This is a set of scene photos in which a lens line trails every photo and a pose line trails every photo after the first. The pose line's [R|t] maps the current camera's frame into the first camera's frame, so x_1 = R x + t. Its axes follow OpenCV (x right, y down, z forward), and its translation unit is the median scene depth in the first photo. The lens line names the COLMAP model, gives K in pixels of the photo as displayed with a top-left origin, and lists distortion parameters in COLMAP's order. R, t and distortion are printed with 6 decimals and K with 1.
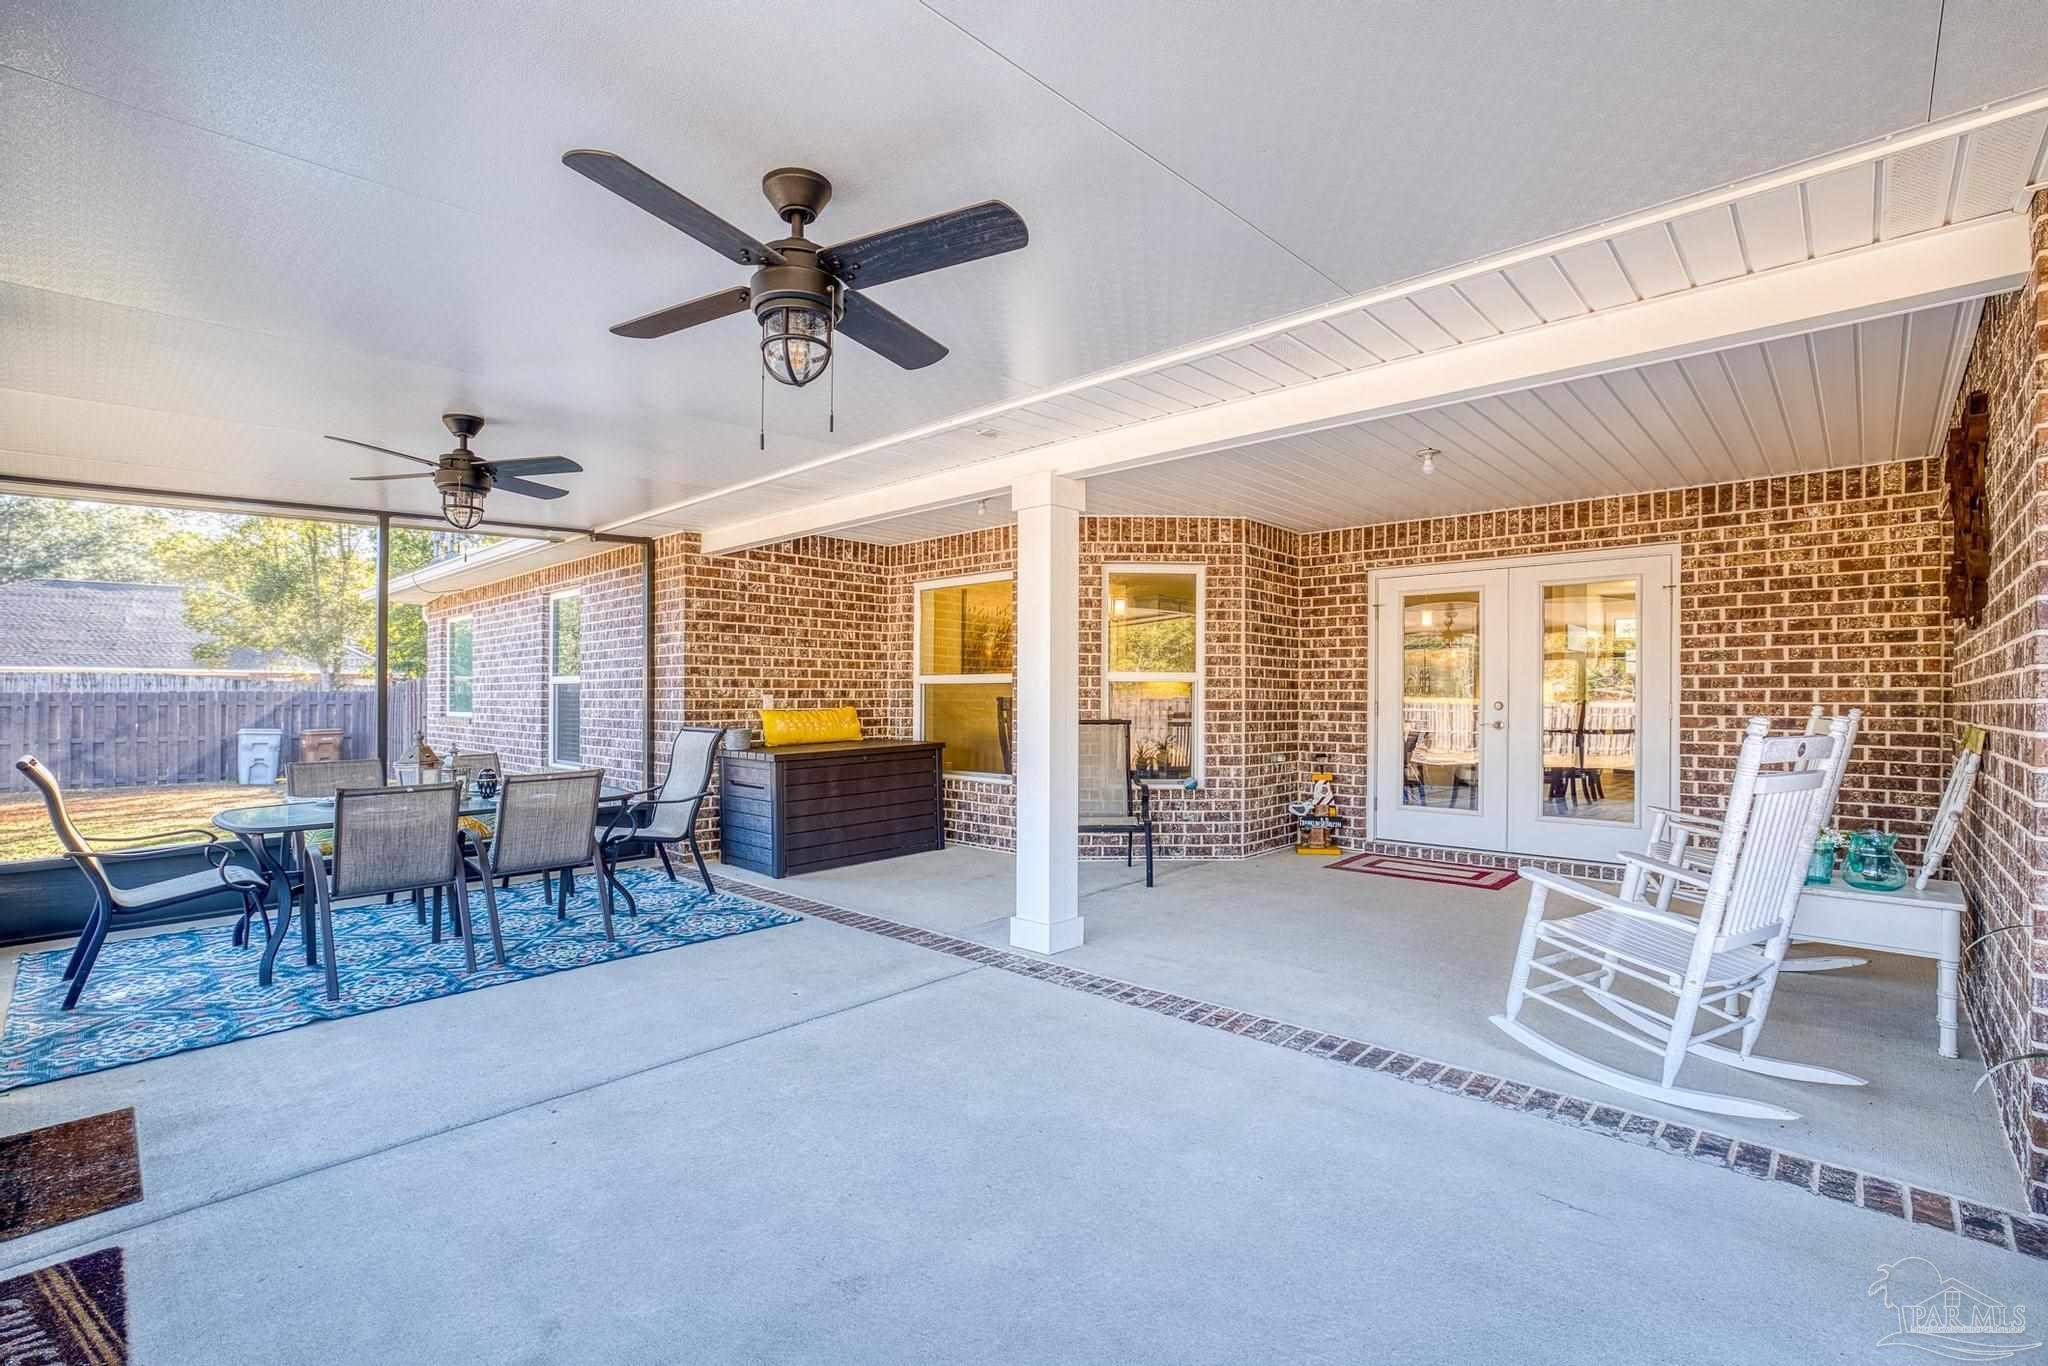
lens RADIAL K [[911.6, 0, 1041.3], [0, 911.6, 697.3], [0, 0, 1]] dist [-0.046943, 0.019558]
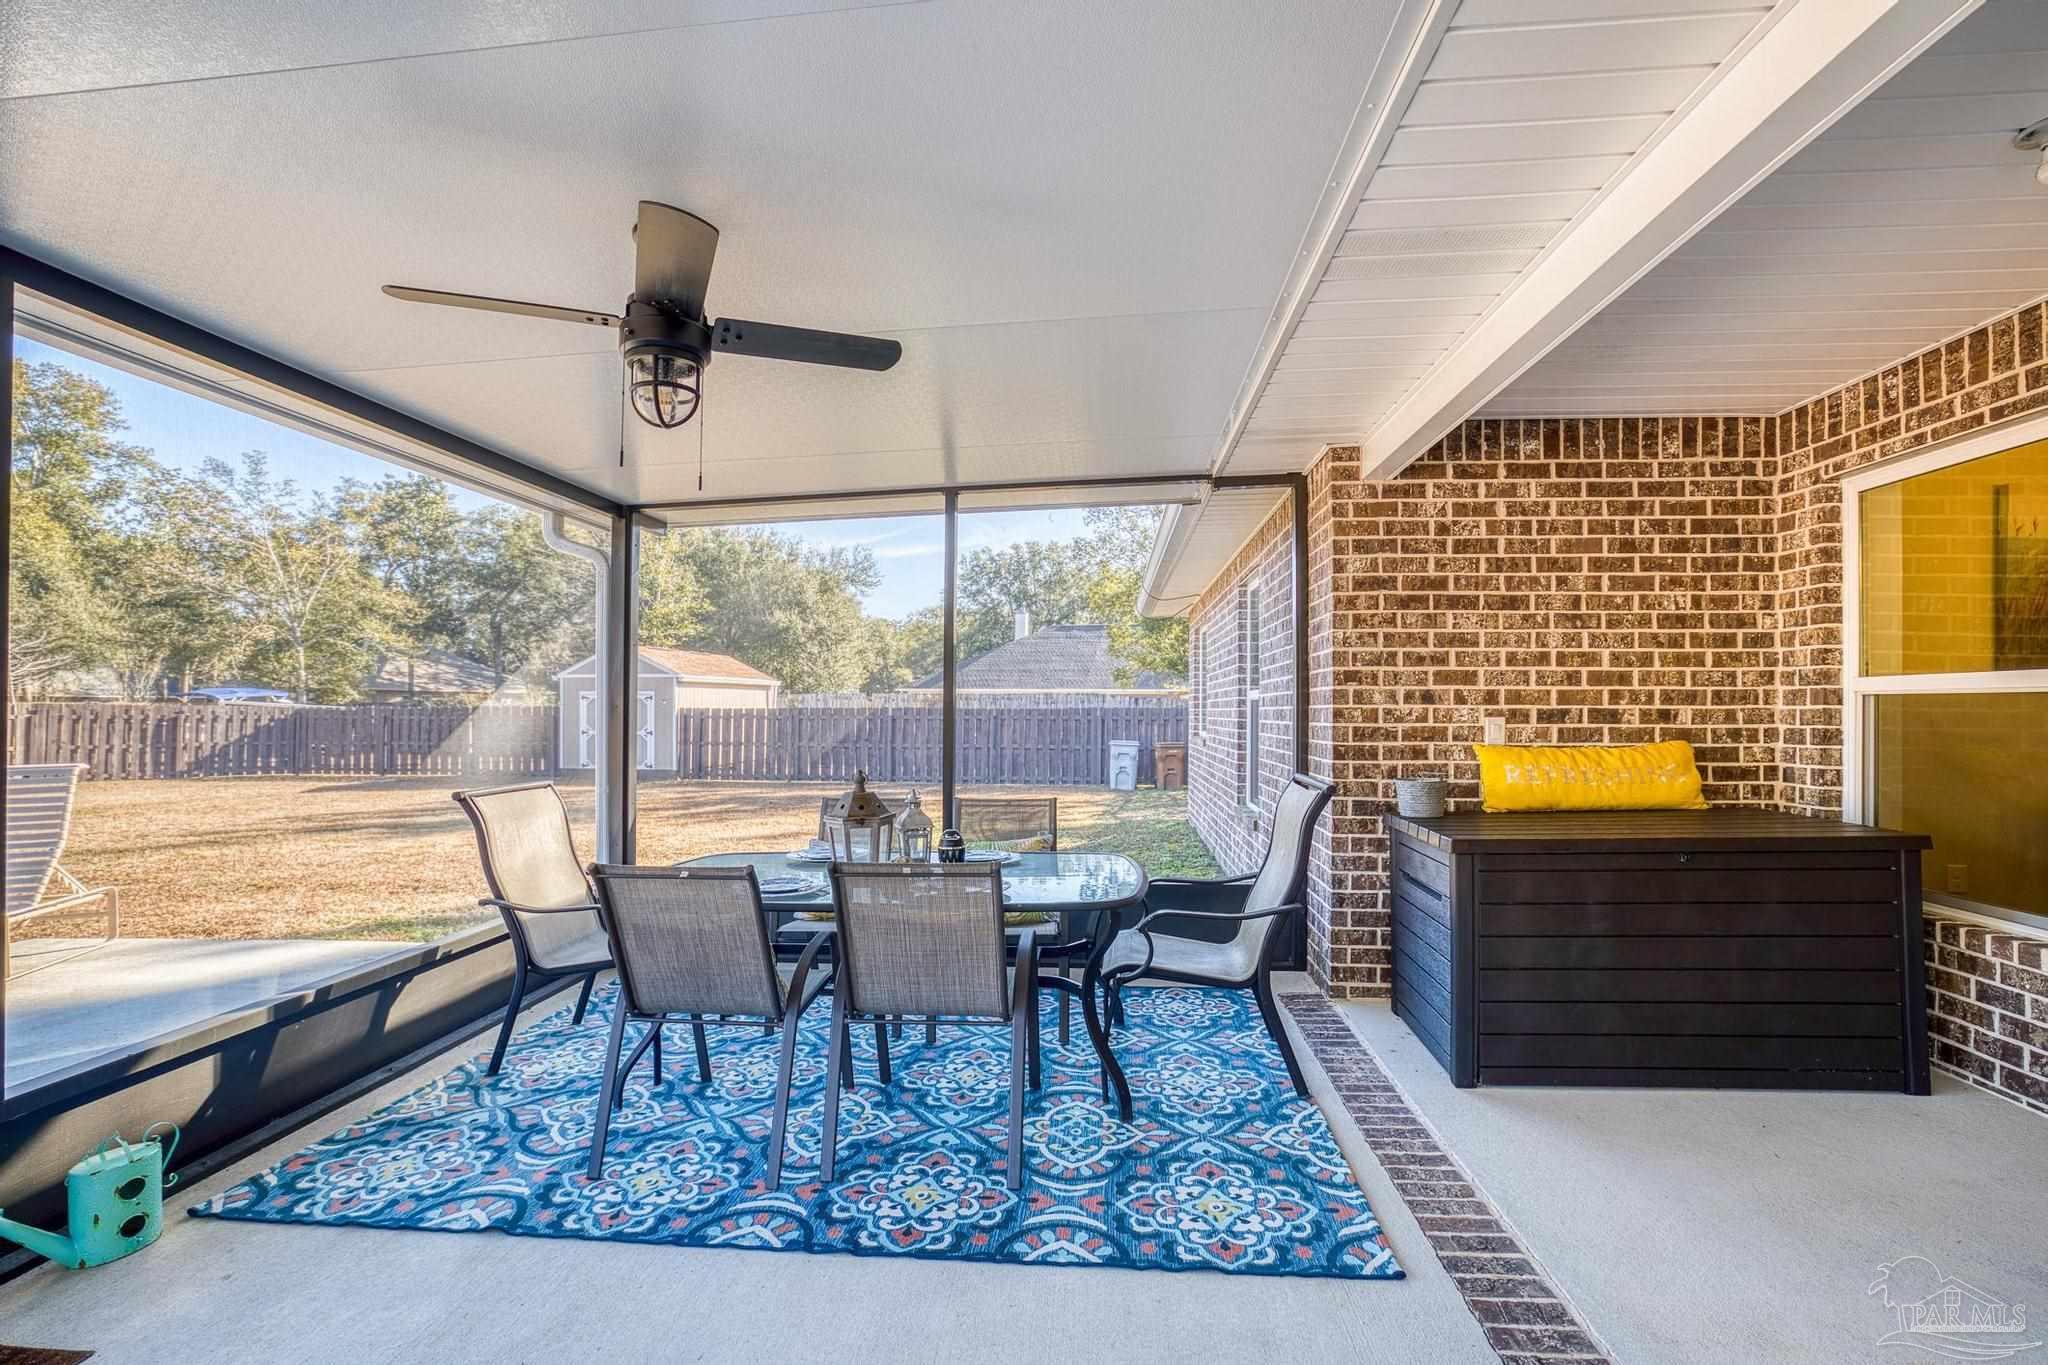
lens RADIAL K [[911.6, 0, 1041.3], [0, 911.6, 696.8], [0, 0, 1]] dist [-0.046943, 0.019558]
pose [[0.604689, -0.009599, -0.796404, -0.027687], [-0.003772, 0.999882, -0.014916, -0.005804], [0.796453, 0.012024, 0.604581, 0.423808]]
